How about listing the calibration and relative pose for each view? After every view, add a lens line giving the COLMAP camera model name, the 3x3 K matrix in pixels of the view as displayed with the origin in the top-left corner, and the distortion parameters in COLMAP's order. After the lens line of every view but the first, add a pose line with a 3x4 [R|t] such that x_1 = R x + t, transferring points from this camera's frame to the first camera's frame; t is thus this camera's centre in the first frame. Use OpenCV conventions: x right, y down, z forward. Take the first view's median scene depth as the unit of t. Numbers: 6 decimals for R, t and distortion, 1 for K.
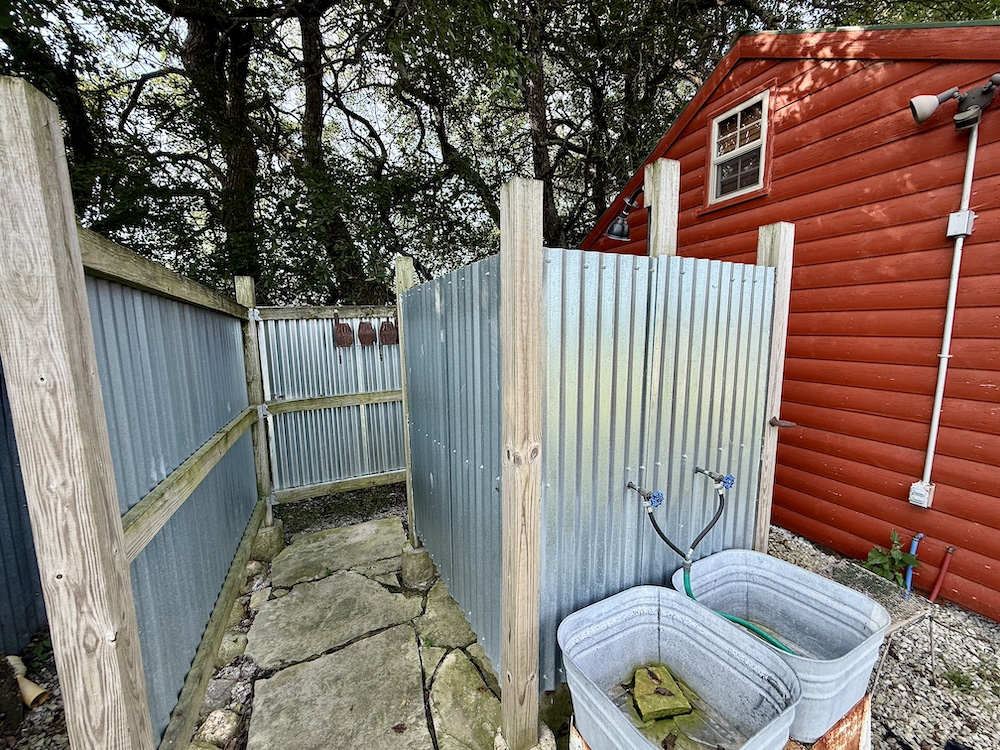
lens RADIAL K [[392.6, 0, 503.8], [0, 392.6, 372.5], [0, 0, 1]] dist [0.003113, 0.000454]
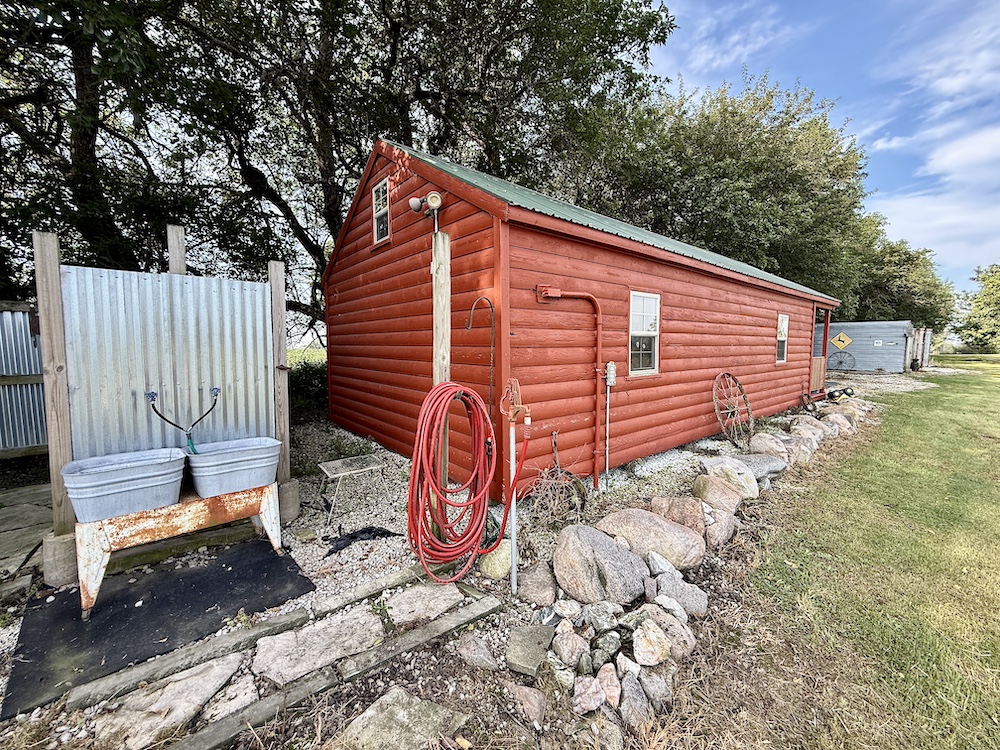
lens RADIAL K [[392.6, 0, 496.7], [0, 392.6, 377.8], [0, 0, 1]] dist [0.003113, 0.000454]
pose [[0.959045, -0.017702, 0.282701, 0.930834], [0.028533, 0.999006, -0.034241, 0.219948], [-0.281813, 0.040905, 0.958597, -0.864985]]
